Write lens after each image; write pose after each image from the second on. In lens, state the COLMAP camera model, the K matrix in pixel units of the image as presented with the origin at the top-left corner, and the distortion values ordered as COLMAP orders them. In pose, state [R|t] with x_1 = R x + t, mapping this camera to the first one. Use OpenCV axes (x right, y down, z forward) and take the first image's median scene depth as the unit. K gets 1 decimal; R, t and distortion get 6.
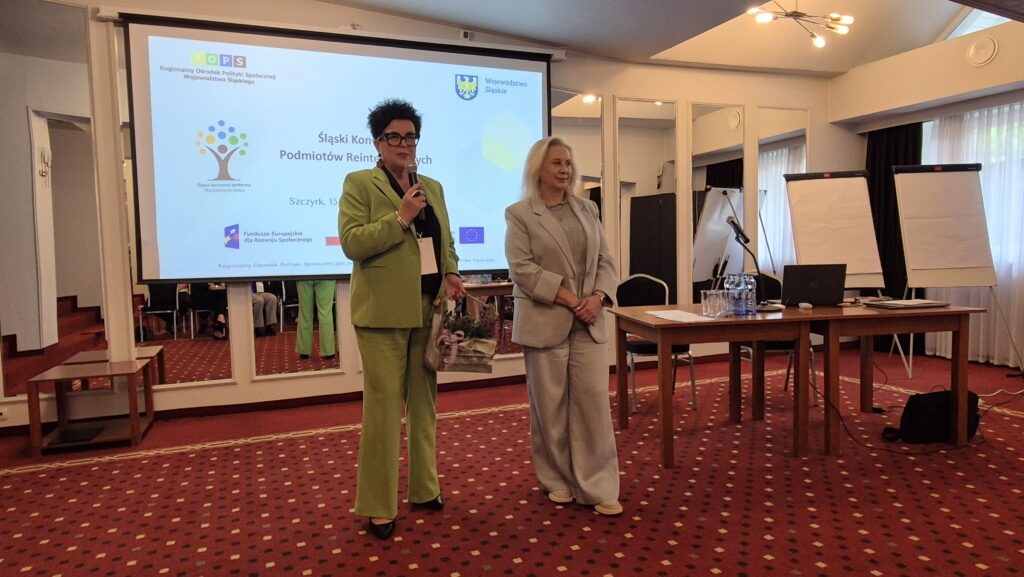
lens RADIAL K [[655.5, 0, 509.9], [0, 655.5, 292.4], [0, 0, 1]] dist [-0.001153, 0.001797]
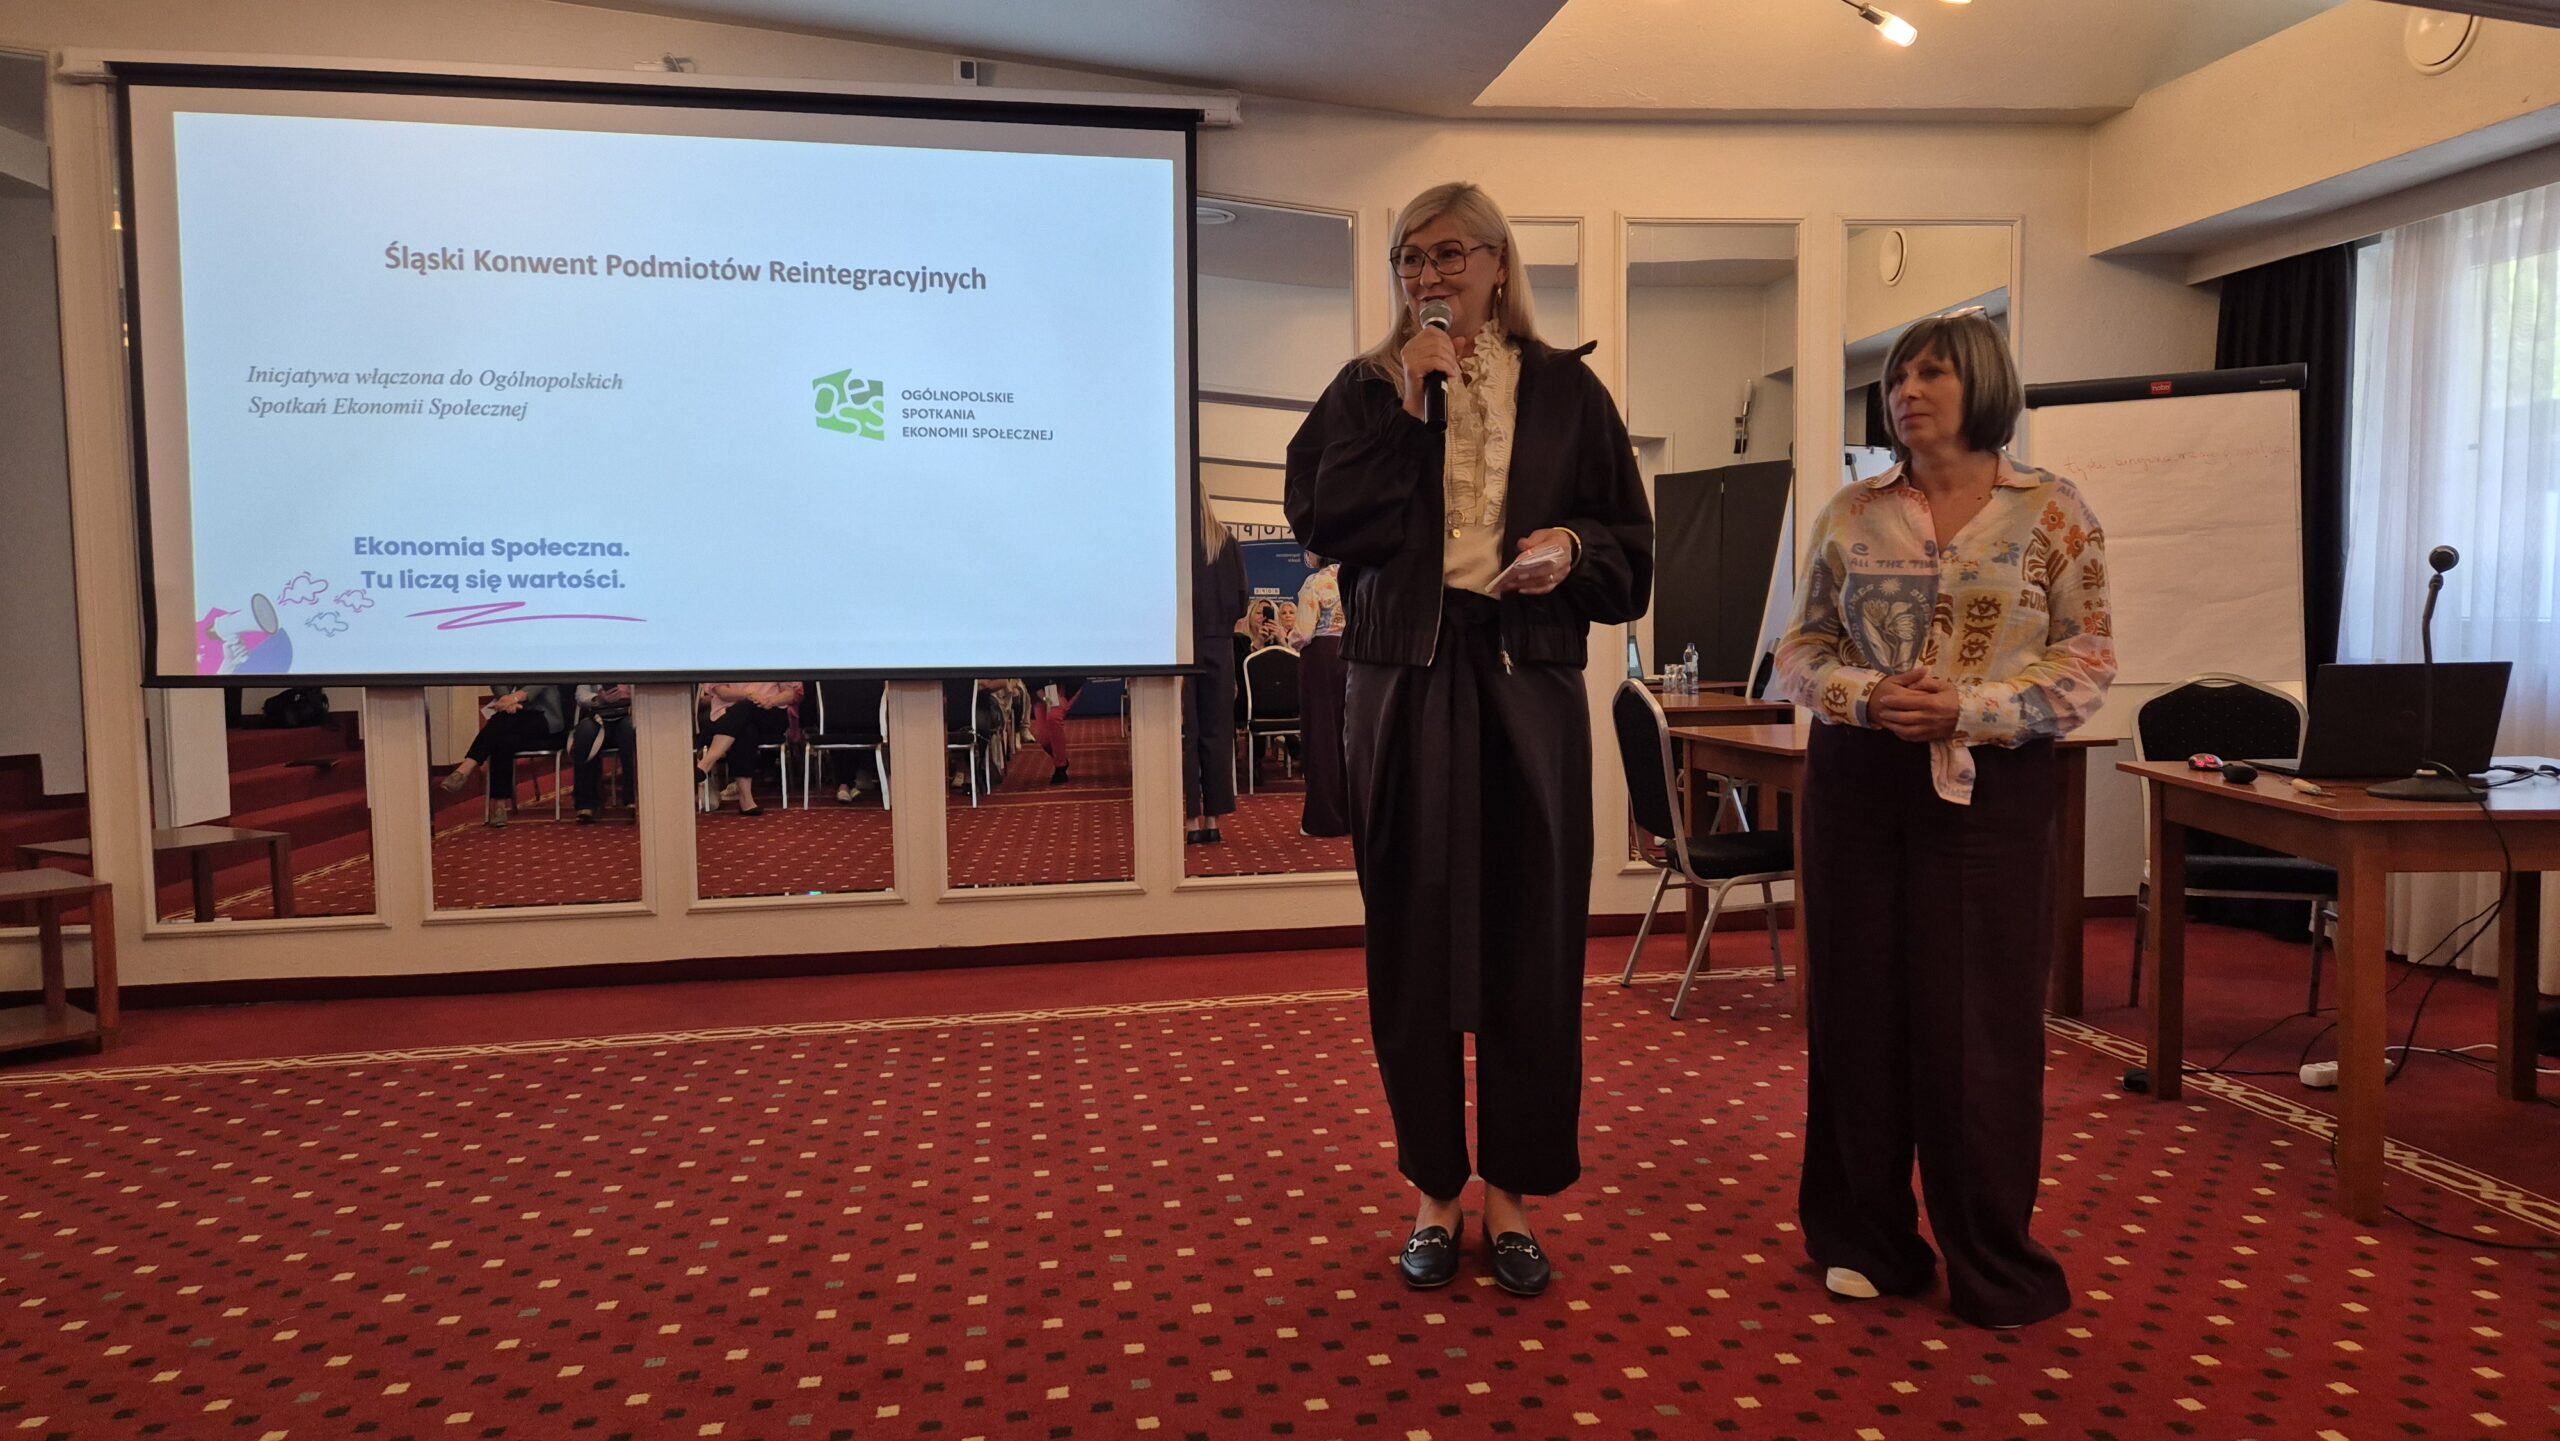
lens RADIAL K [[1692.2, 0, 1308.5], [0, 1692.2, 713.0], [0, 0, 1]] dist [0.091040, -0.079248]
pose [[0.976916, 0.023638, -0.212311, 0.383870], [-0.024293, 0.999705, -0.000479, -0.011901], [0.212237, 0.005626, 0.977202, 0.039434]]
